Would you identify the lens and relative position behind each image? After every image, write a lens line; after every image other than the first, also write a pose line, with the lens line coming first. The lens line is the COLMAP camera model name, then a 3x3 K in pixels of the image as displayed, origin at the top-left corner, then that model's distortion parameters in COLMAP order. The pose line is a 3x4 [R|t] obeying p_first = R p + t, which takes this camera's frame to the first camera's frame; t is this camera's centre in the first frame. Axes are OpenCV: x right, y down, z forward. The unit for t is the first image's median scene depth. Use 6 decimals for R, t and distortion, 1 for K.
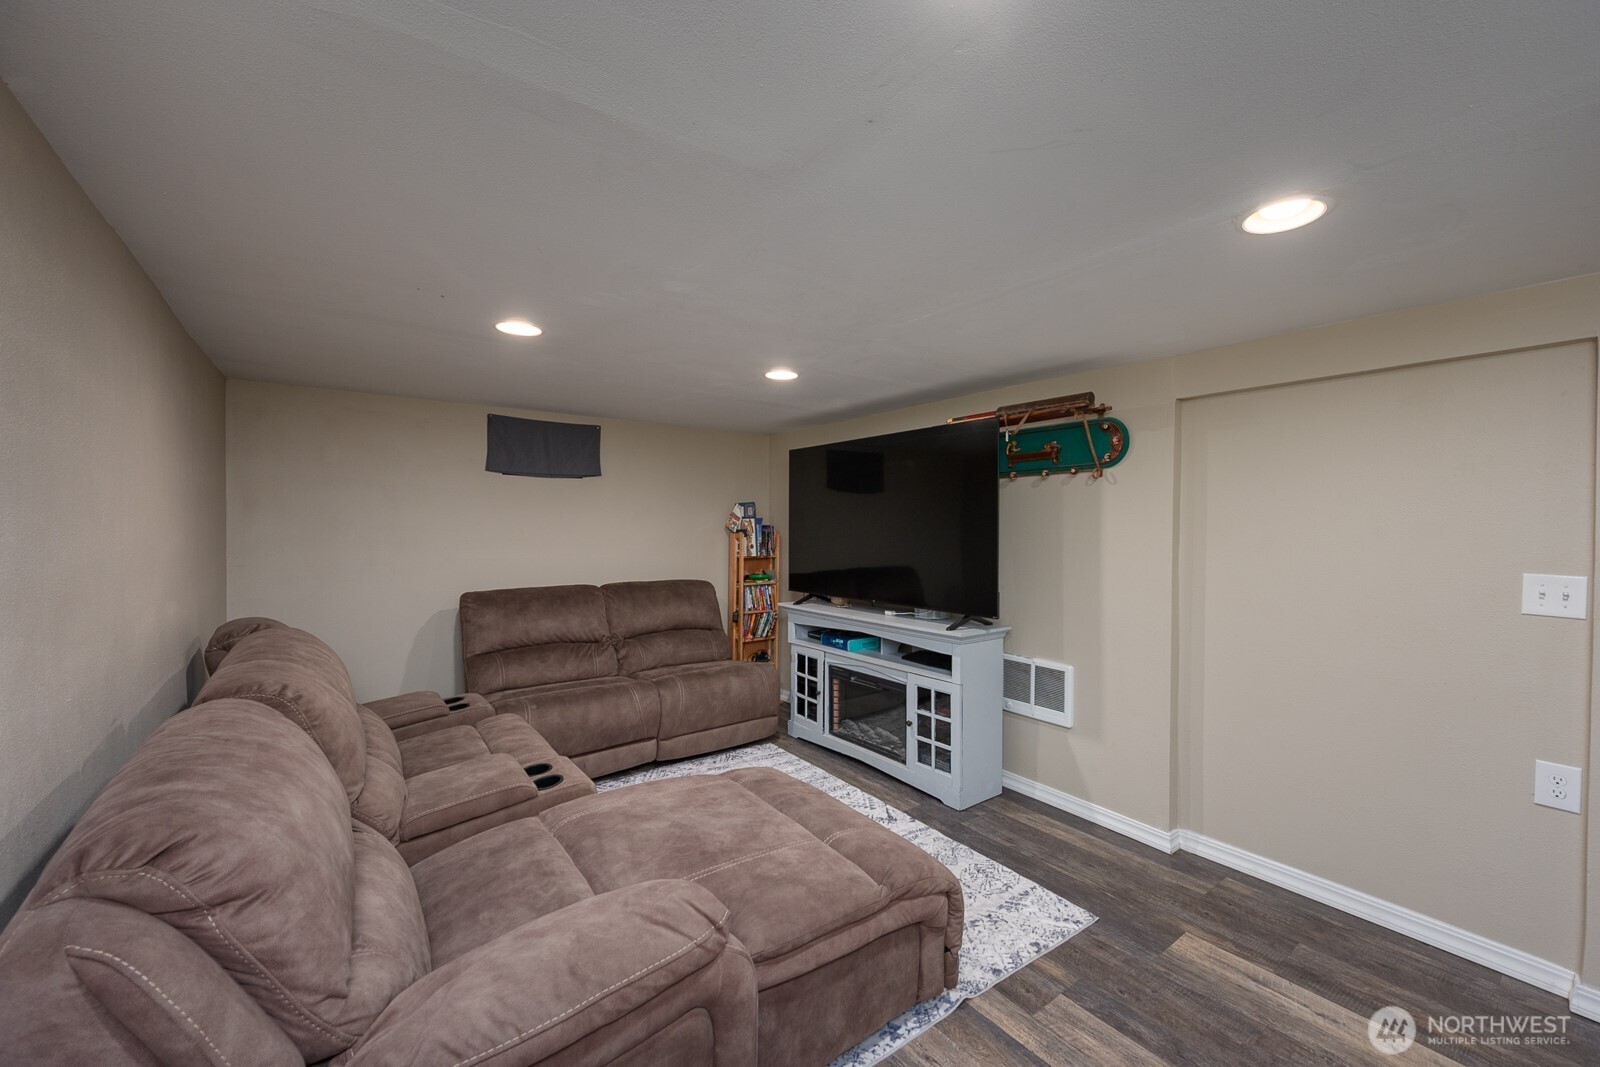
lens RADIAL K [[629.9, 0, 802.9], [0, 629.9, 534.9], [0, 0, 1]] dist [-0.004606, 0.001001]
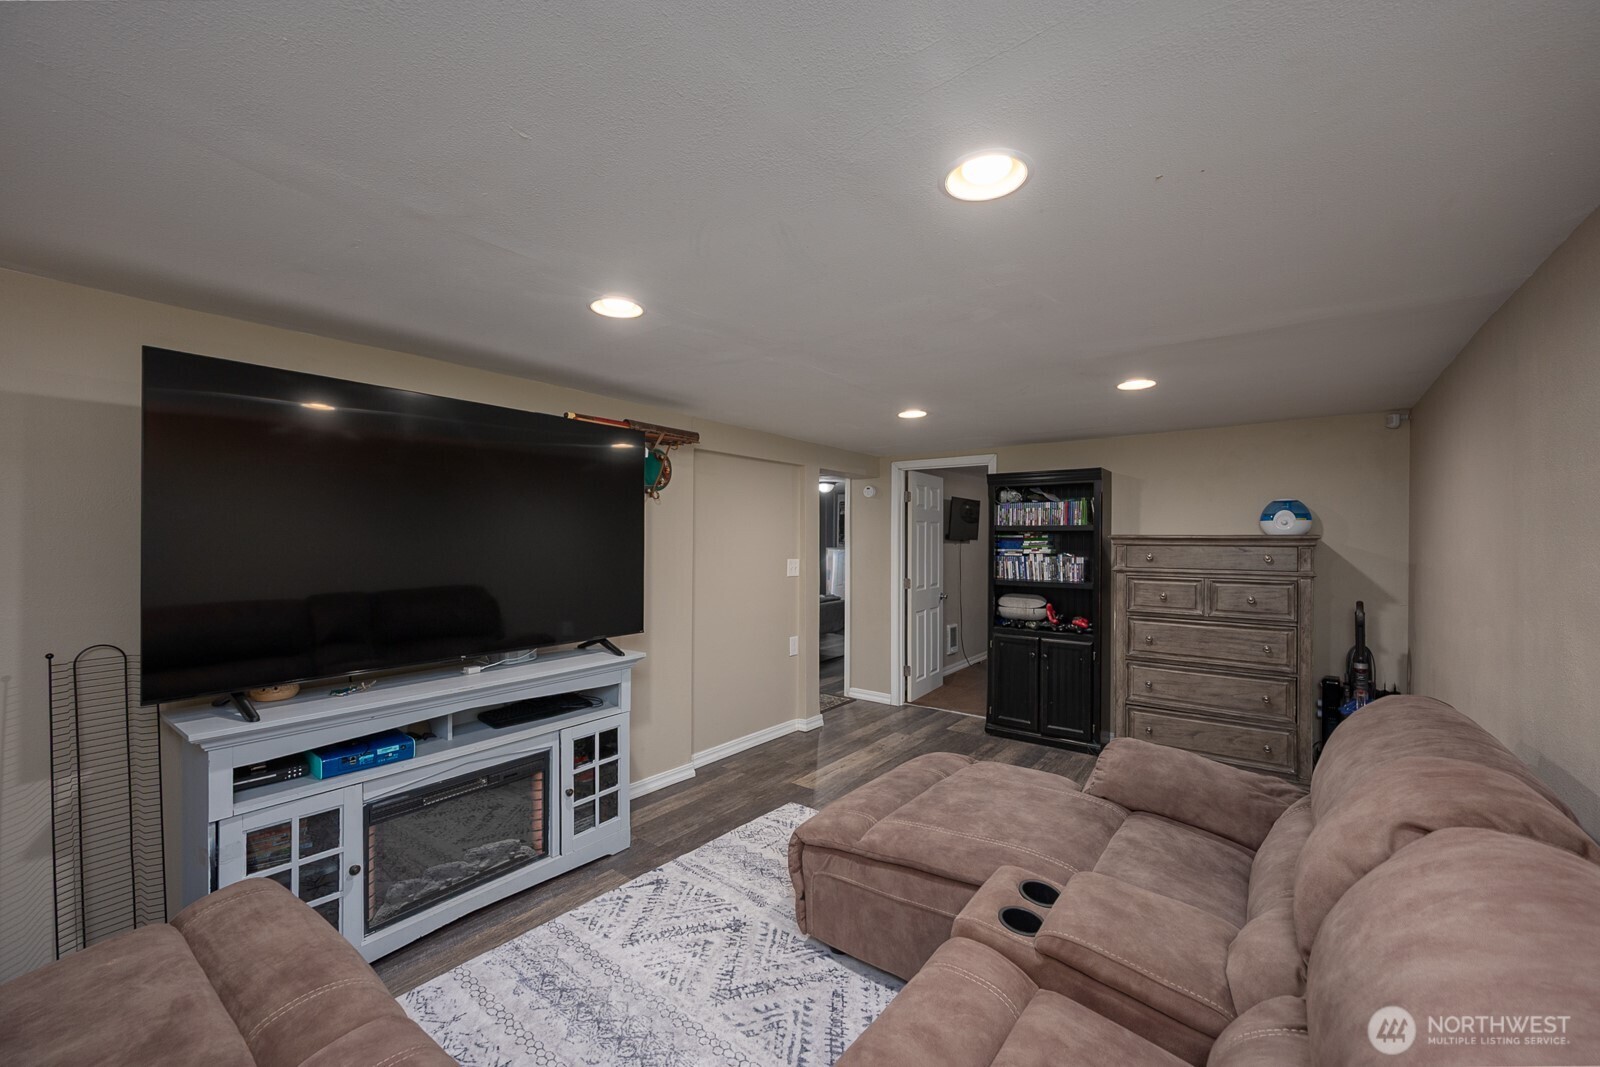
lens RADIAL K [[629.9, 0, 800.4], [0, 629.9, 535.3], [0, 0, 1]] dist [-0.004606, 0.001001]
pose [[-0.271522, -0.002177, 0.962430, -0.689491], [0.005695, 0.999976, 0.003869, -0.022295], [-0.962415, 0.006532, -0.271503, 0.975989]]
